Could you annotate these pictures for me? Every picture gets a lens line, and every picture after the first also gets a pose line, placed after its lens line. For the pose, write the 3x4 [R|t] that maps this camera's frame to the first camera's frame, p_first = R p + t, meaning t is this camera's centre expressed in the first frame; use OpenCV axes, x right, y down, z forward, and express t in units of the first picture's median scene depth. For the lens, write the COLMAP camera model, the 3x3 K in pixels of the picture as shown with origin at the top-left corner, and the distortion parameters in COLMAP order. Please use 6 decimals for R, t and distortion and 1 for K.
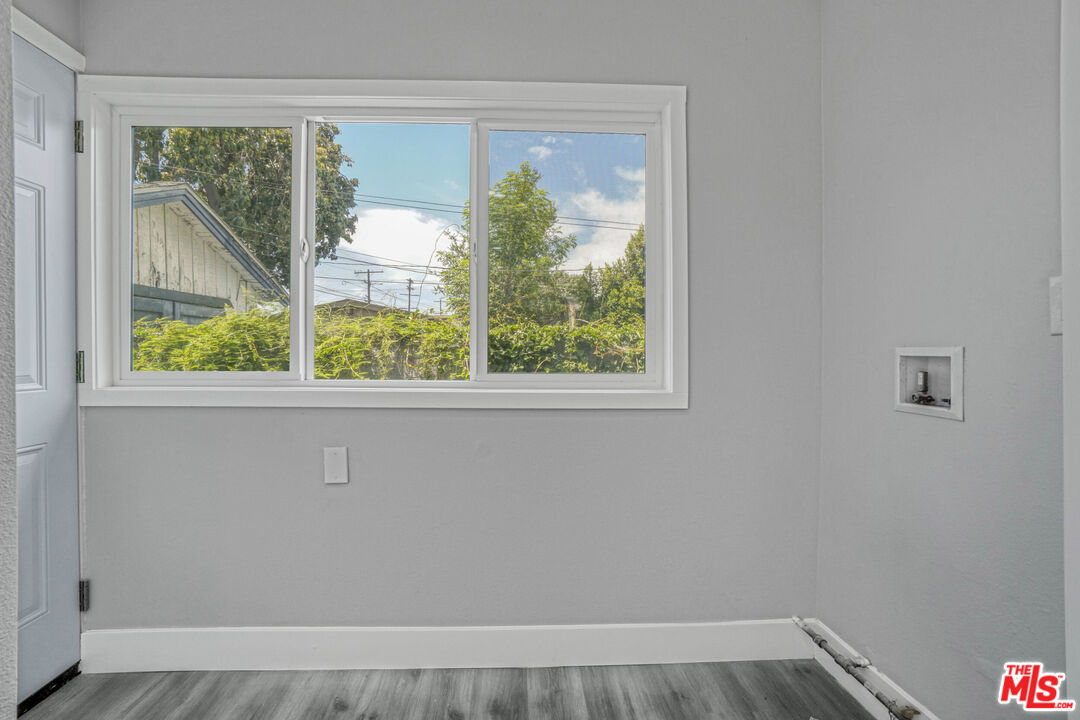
lens RADIAL K [[475.3, 0, 541.9], [0, 475.3, 369.8], [0, 0, 1]] dist [-0.040028, 0.000465]
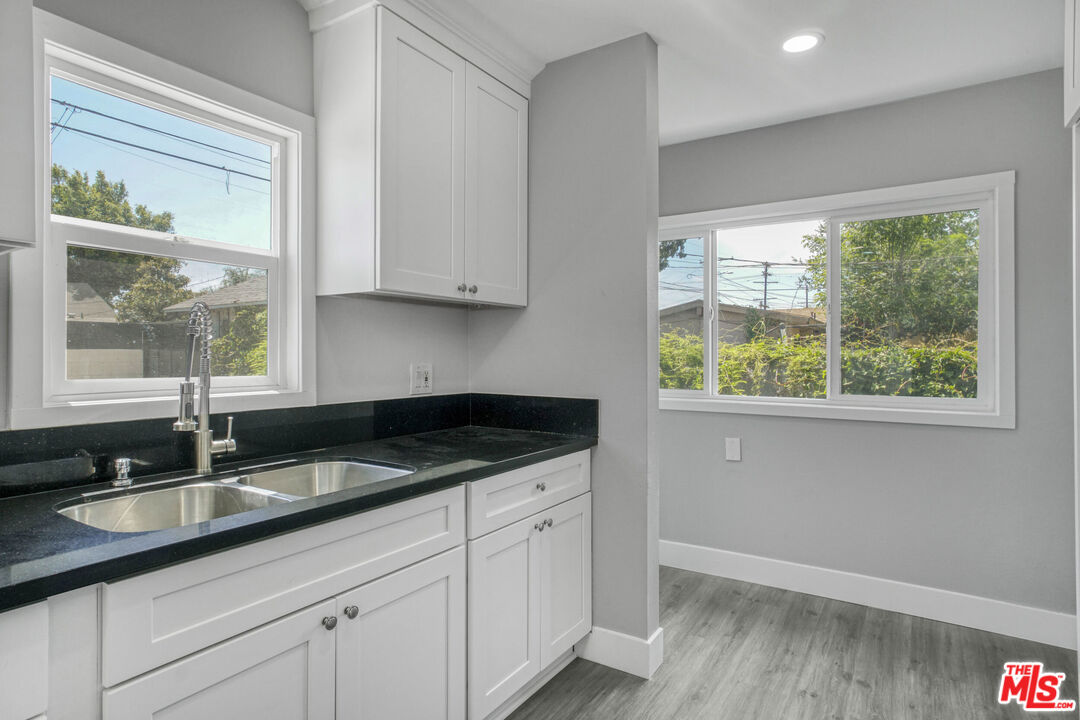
lens RADIAL K [[604.9, 0, 537.5], [0, 604.9, 366.0], [0, 0, 1]] dist [-0.001200, 0.003077]
pose [[0.808139, 0.004046, -0.588978, 0.135538], [-0.013112, 0.999852, -0.011123, -0.027672], [0.588846, 0.016711, 0.808073, -0.615338]]
